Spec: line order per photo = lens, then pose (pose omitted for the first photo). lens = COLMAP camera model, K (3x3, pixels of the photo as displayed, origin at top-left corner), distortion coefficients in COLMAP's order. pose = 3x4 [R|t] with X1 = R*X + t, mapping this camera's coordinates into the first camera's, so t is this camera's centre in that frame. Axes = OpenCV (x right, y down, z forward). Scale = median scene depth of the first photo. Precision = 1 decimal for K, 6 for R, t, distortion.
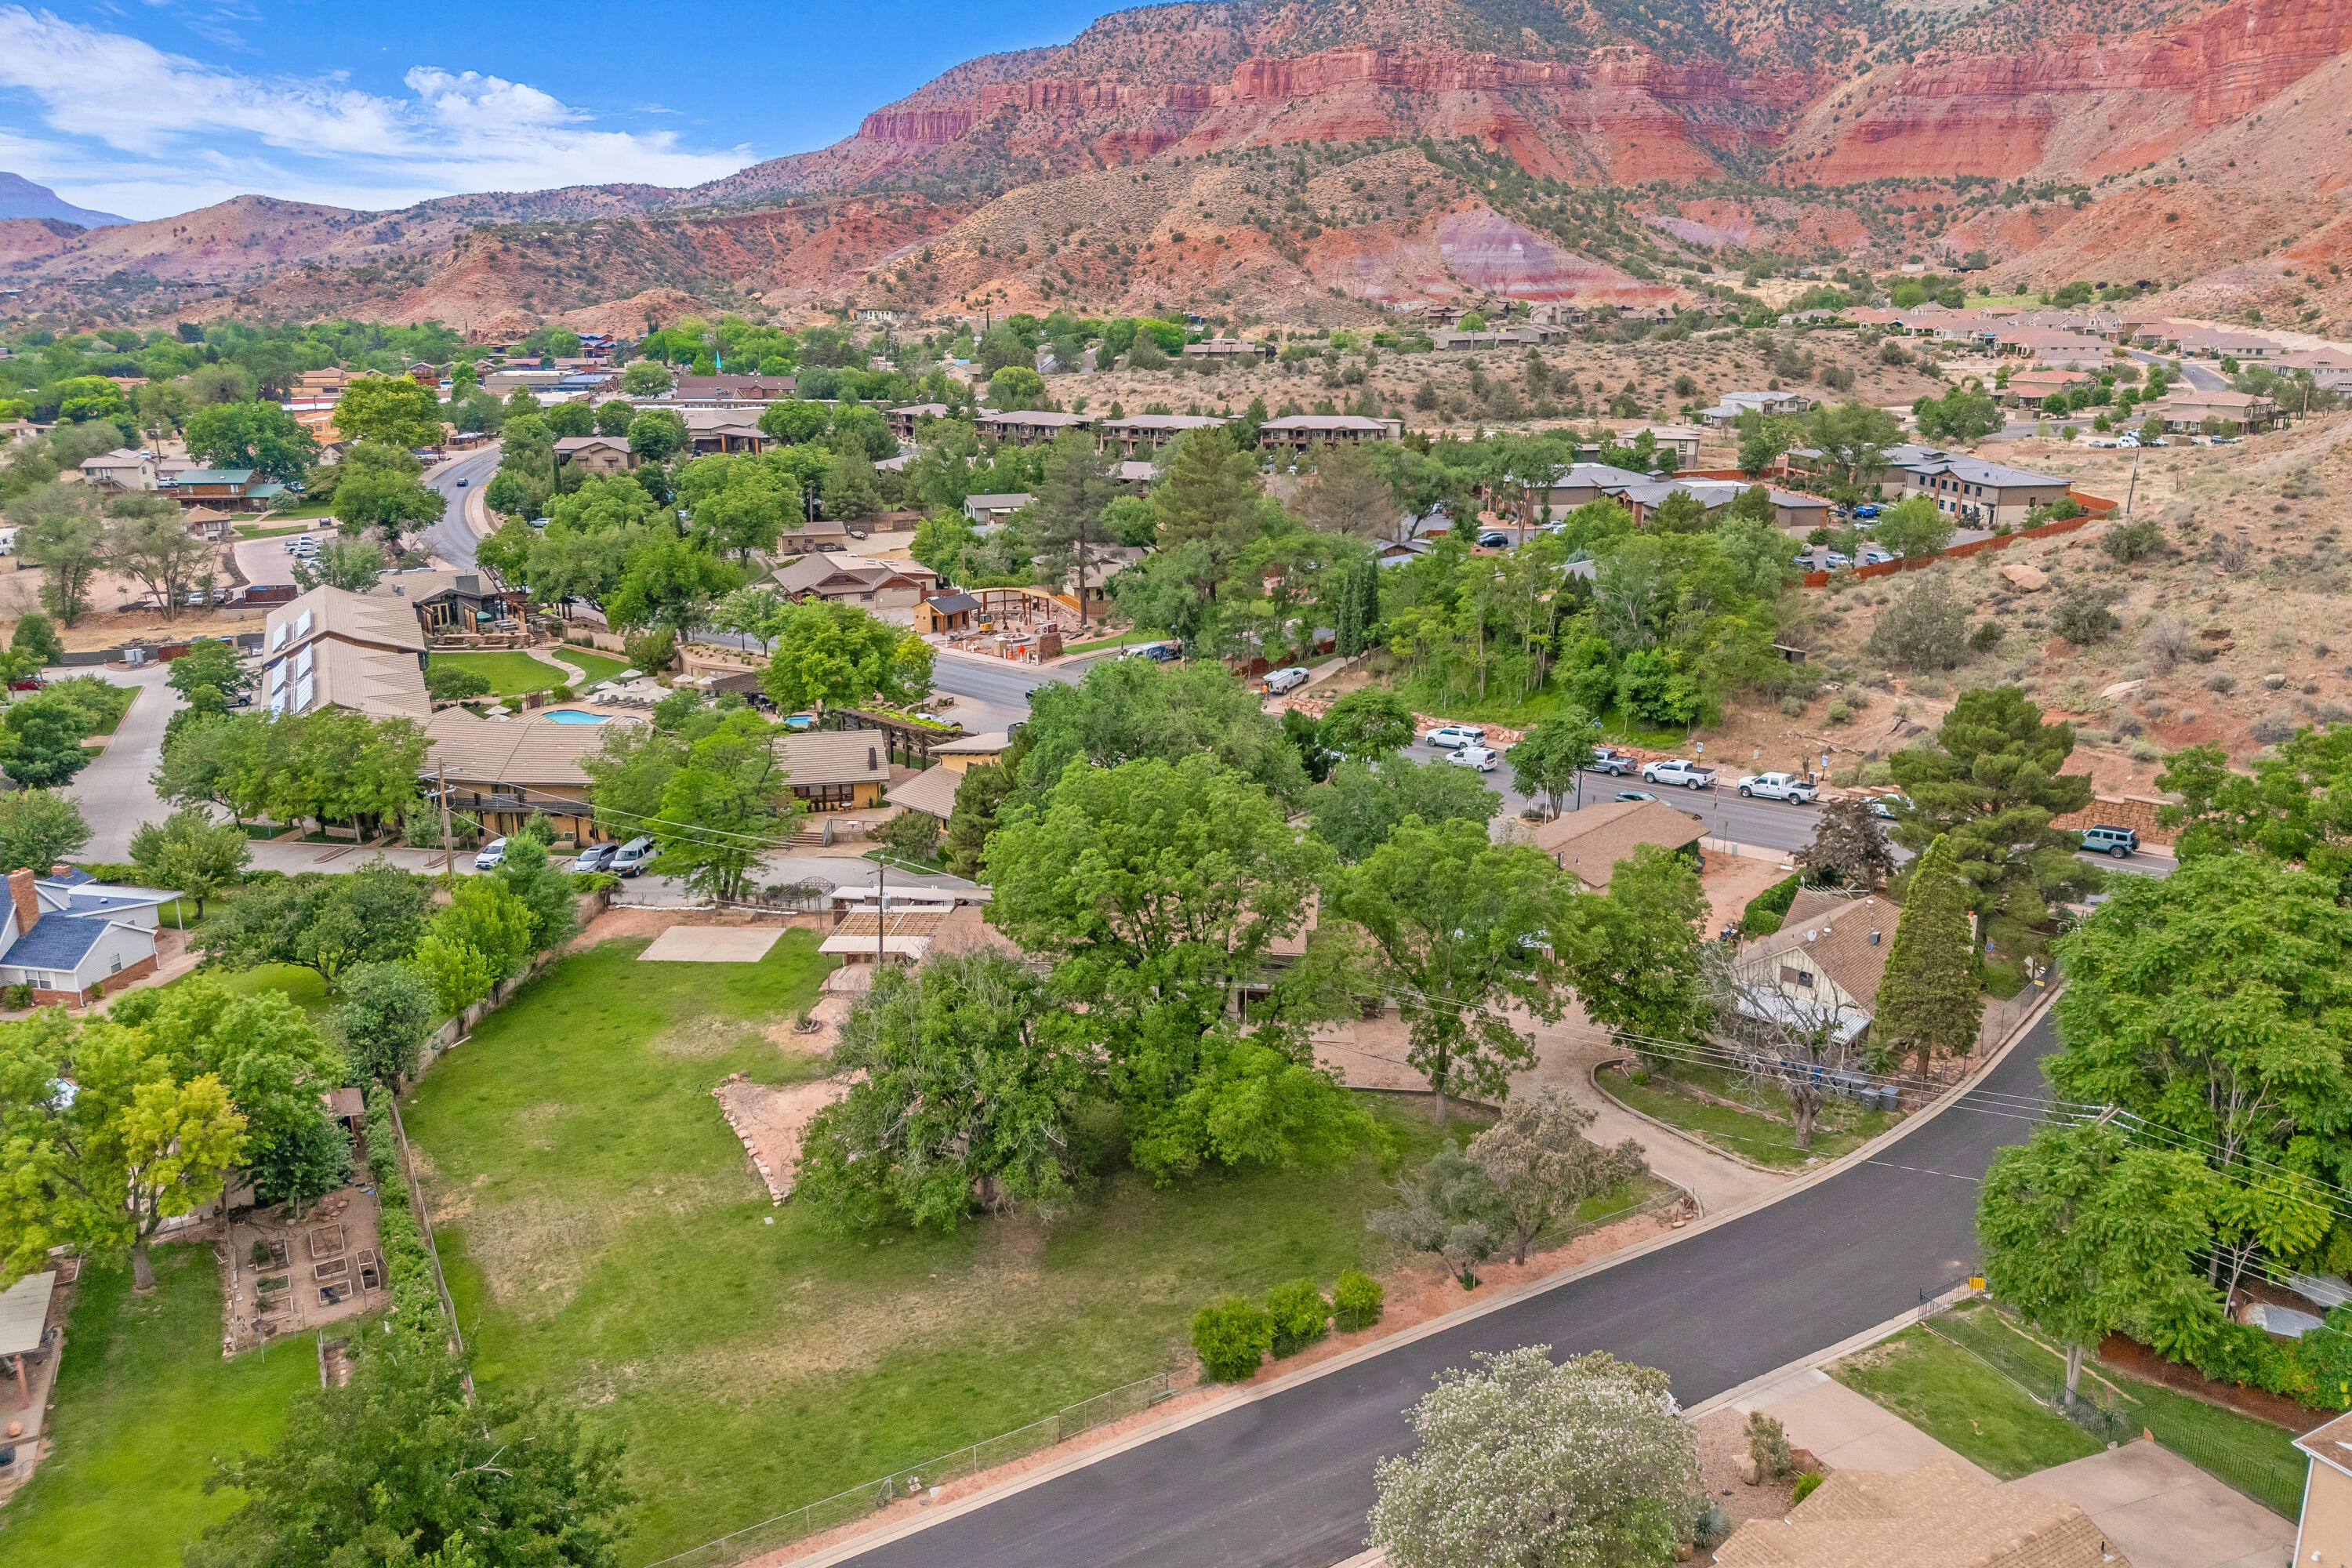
lens RADIAL K [[1688.3, 0, 1141.4], [0, 1688.3, 754.9], [0, 0, 1]] dist [0.082652, -0.081668]
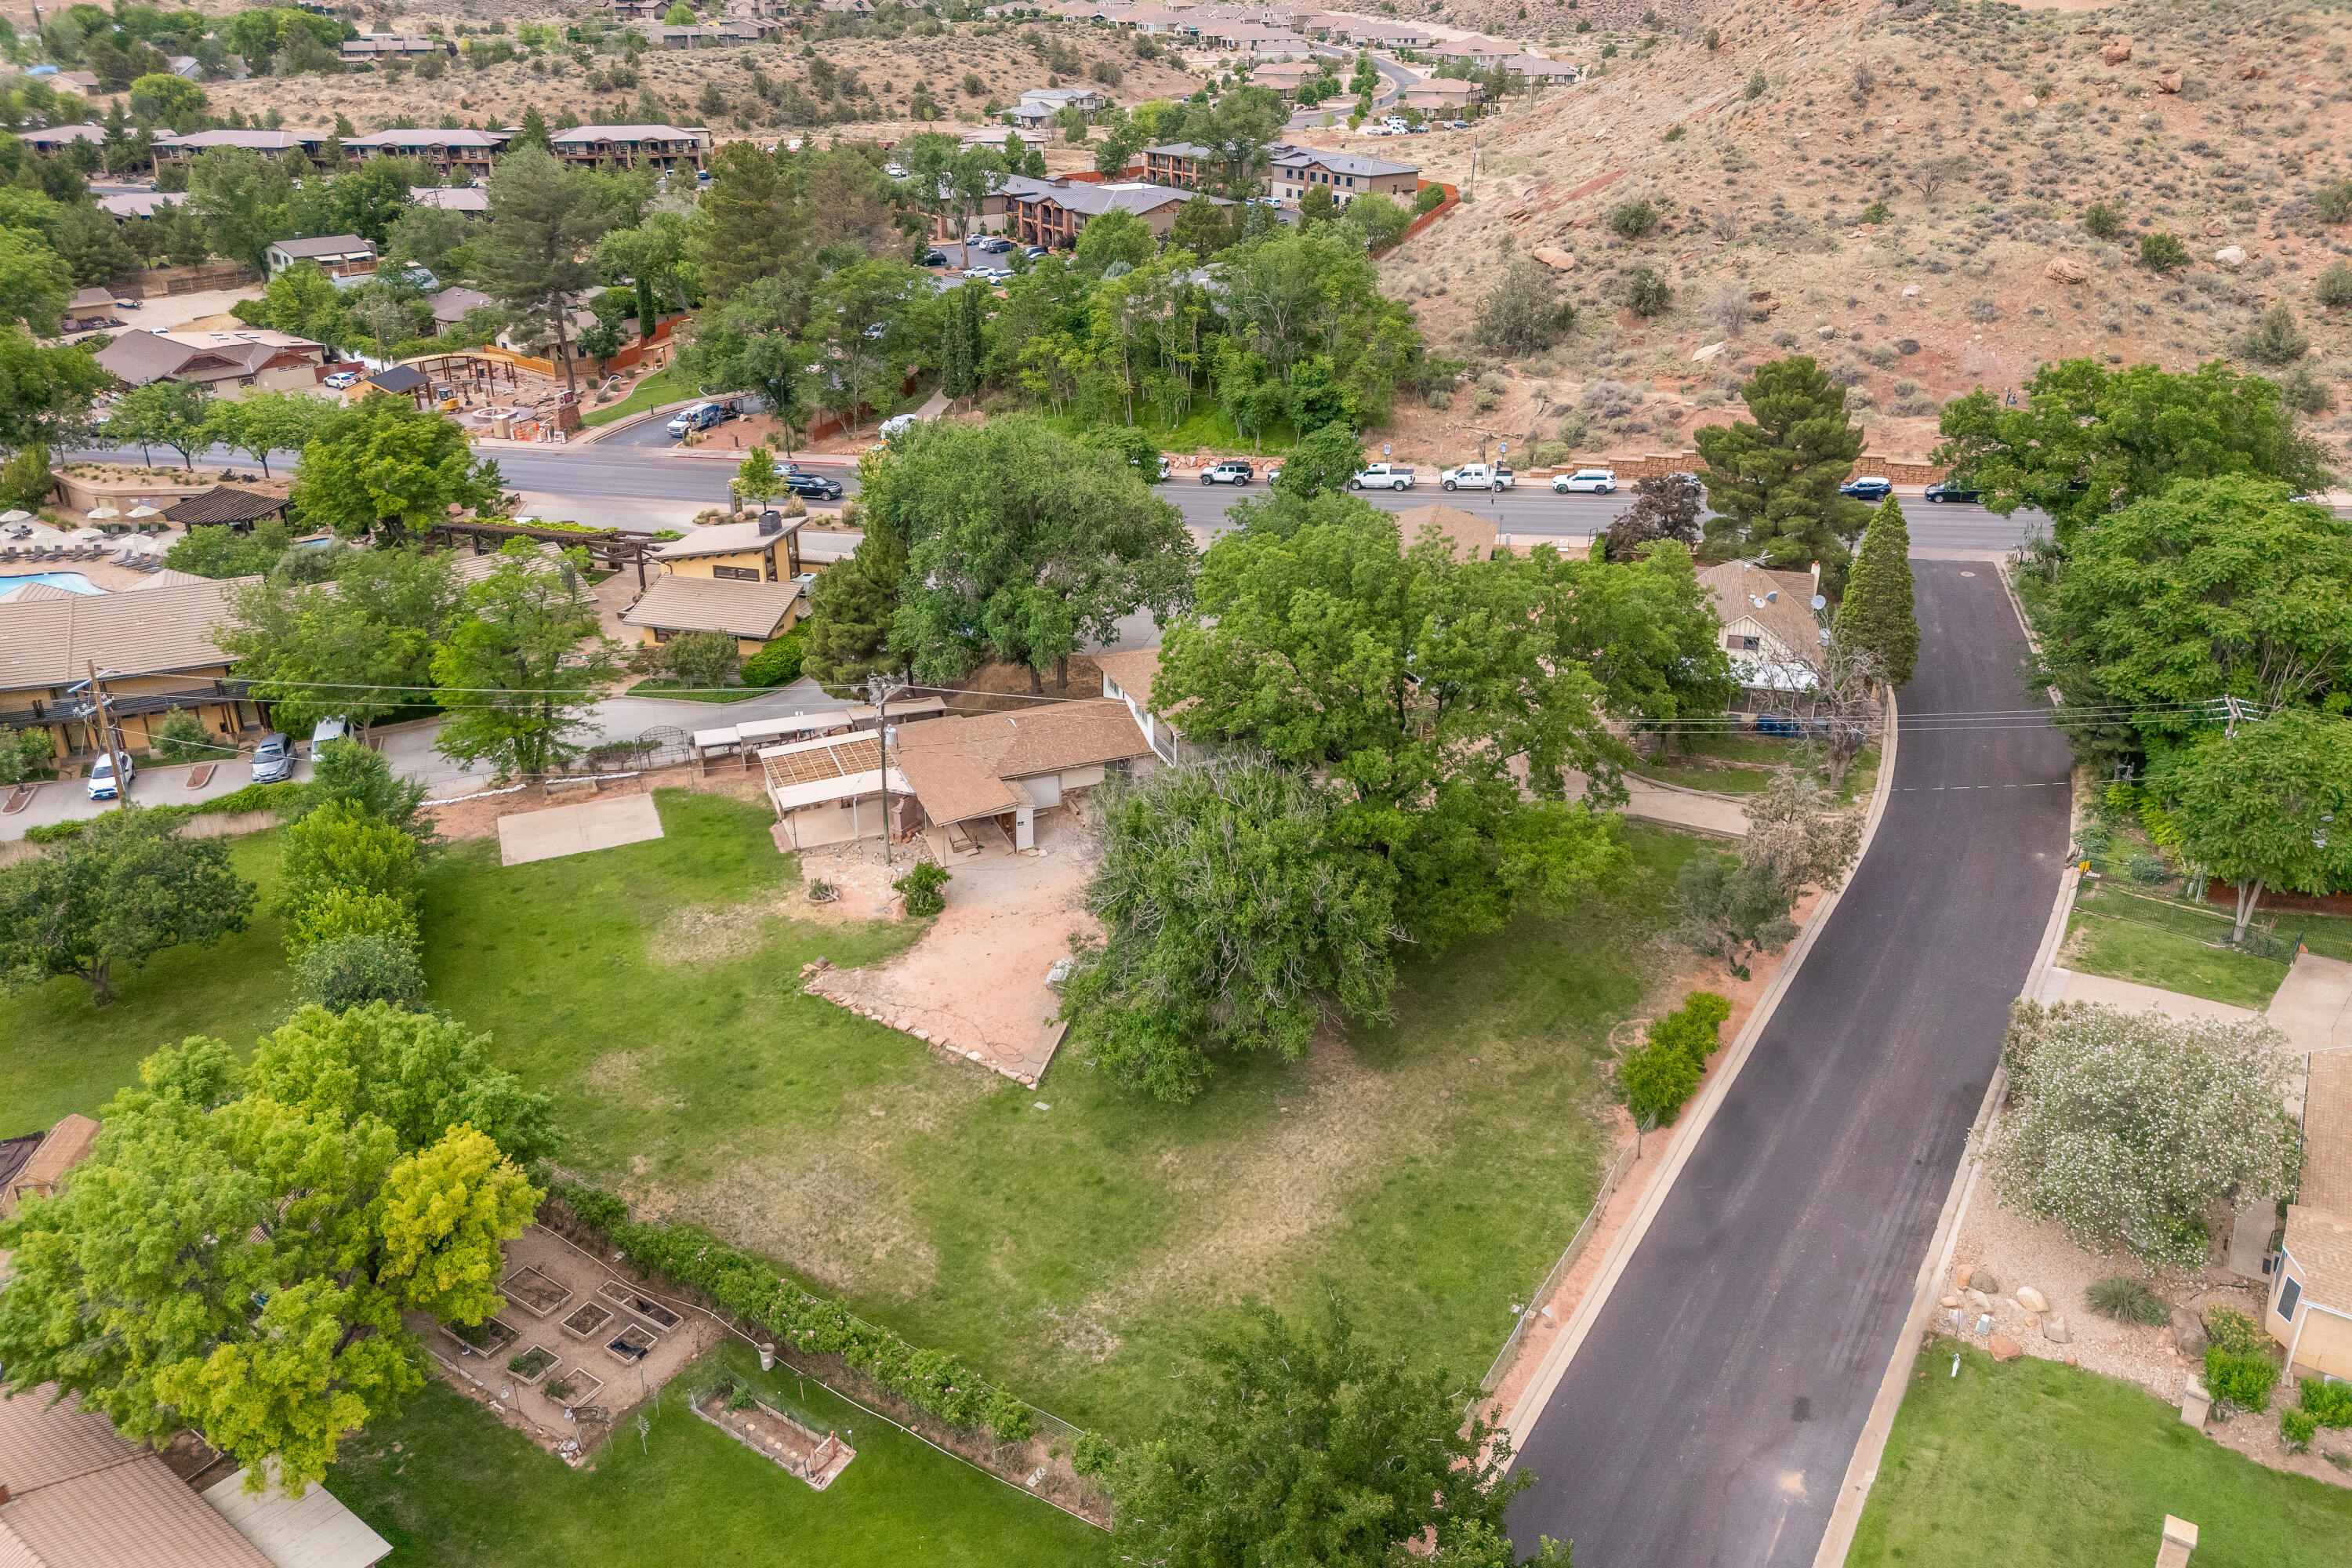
lens RADIAL K [[1688.3, 0, 1141.4], [0, 1688.3, 754.9], [0, 0, 1]] dist [0.082652, -0.081668]
pose [[0.885439, -0.193958, 0.422348, -0.147233], [0.124488, 0.974526, 0.186554, -0.017930], [-0.447773, -0.112605, 0.887028, 0.063211]]
